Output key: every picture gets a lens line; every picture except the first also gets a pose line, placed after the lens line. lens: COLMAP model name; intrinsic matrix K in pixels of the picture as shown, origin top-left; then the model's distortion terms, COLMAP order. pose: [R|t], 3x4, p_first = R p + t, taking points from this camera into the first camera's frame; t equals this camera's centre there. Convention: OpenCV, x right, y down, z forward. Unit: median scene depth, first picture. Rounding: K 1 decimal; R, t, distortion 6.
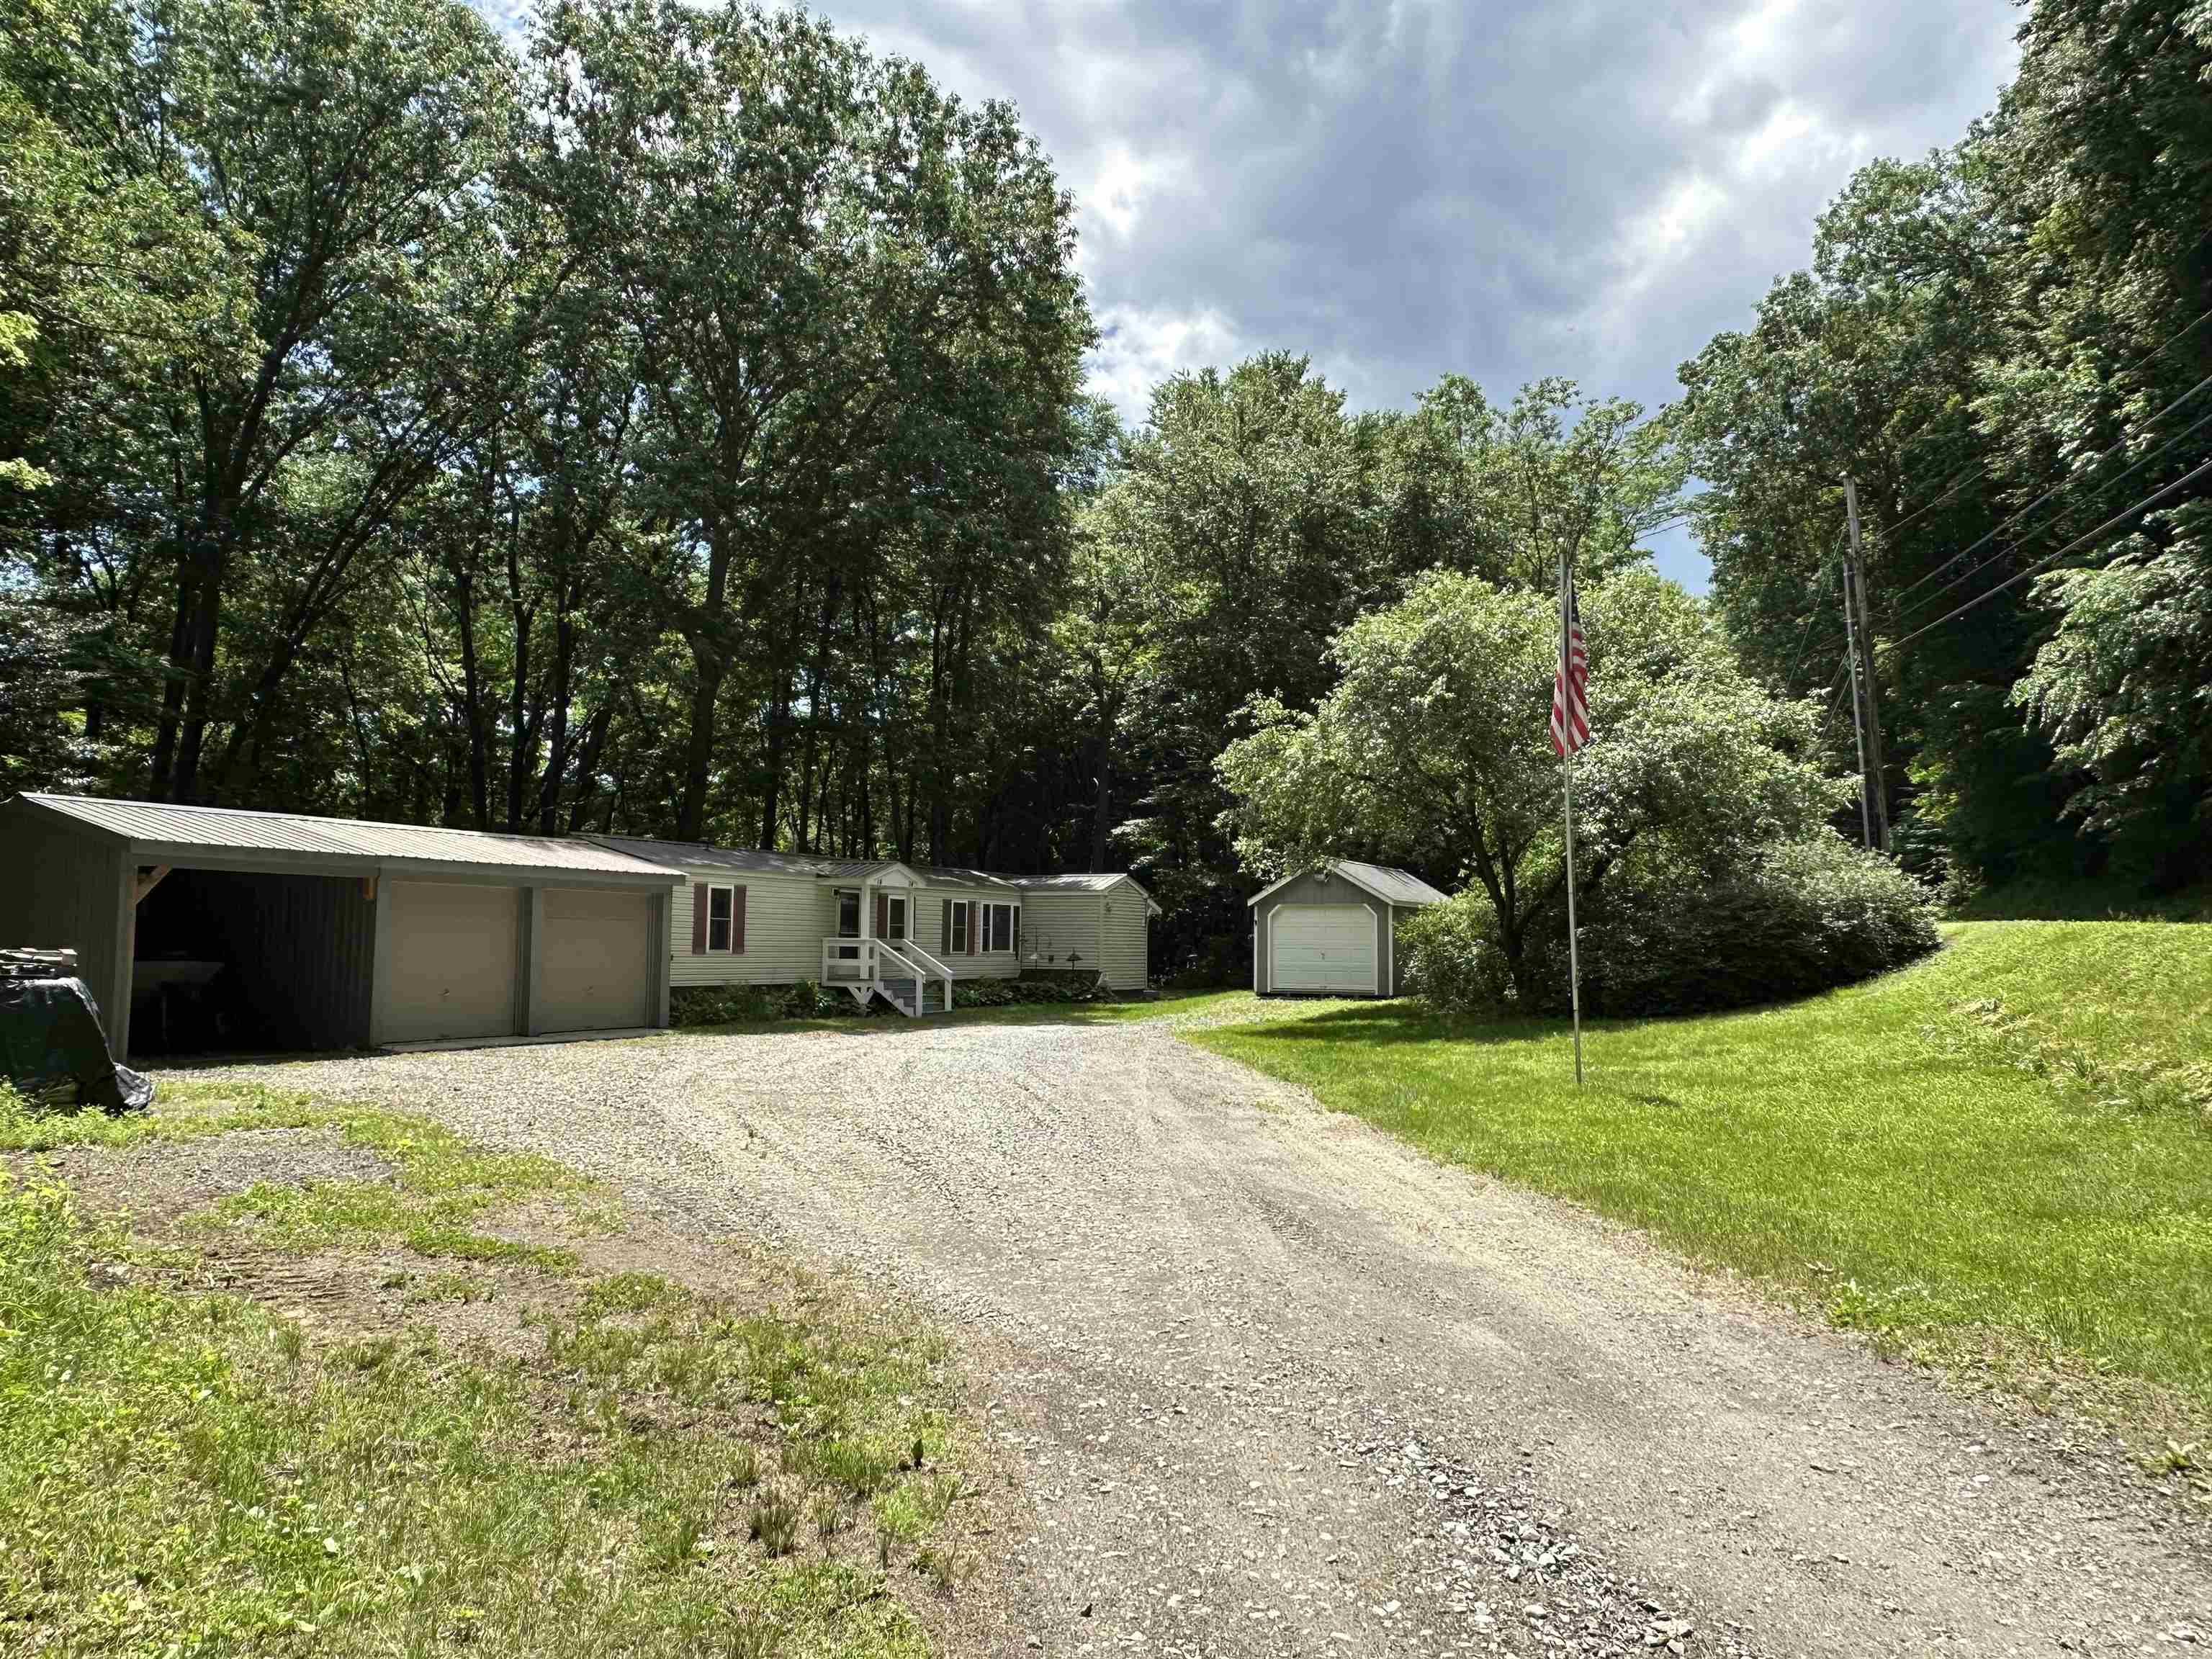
lens RADIAL K [[1541.5, 0, 1106.0], [0, 1541.5, 829.5], [0, 0, 1]] dist [-0.001051, -0.000278]
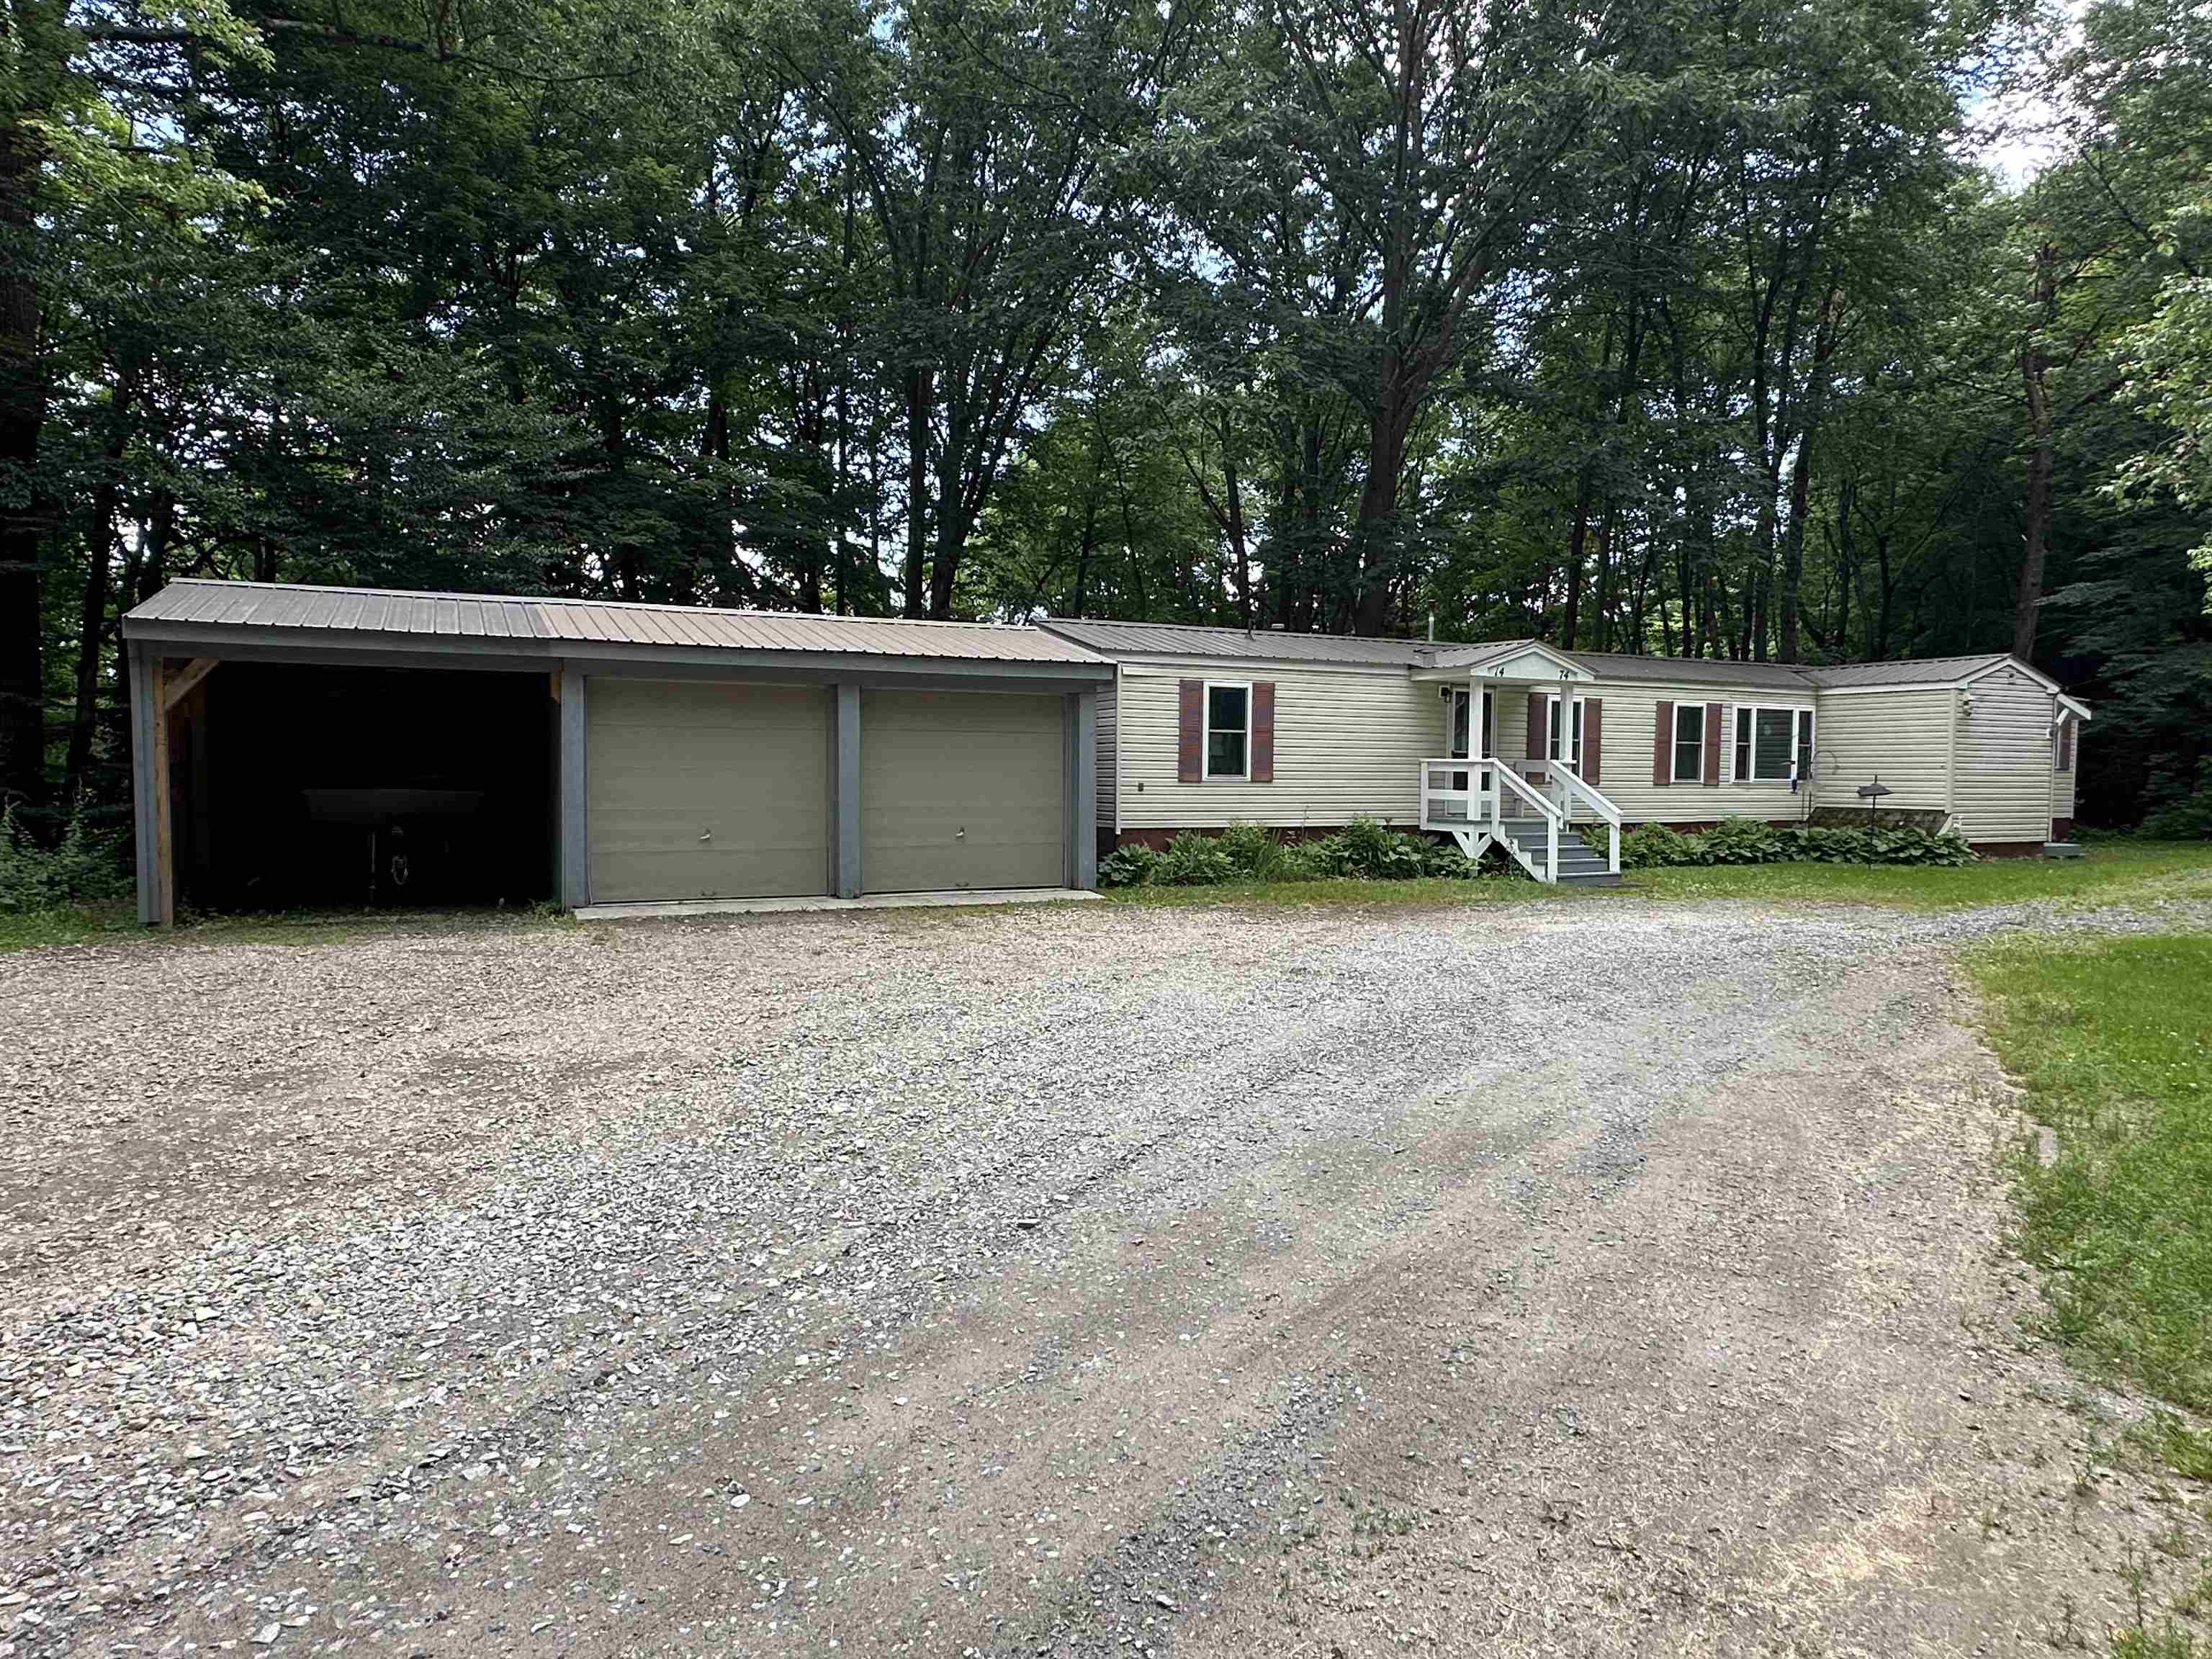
lens RADIAL K [[1382.2, 0, 1106.0], [0, 1382.2, 829.5], [0, 0, 1]] dist [-0.004019, -0.001249]
pose [[0.801745, 0.022196, -0.597254, 0.068993], [0.045263, 0.994185, 0.097707, 0.036014], [0.595950, -0.105369, 0.796078, 0.436462]]
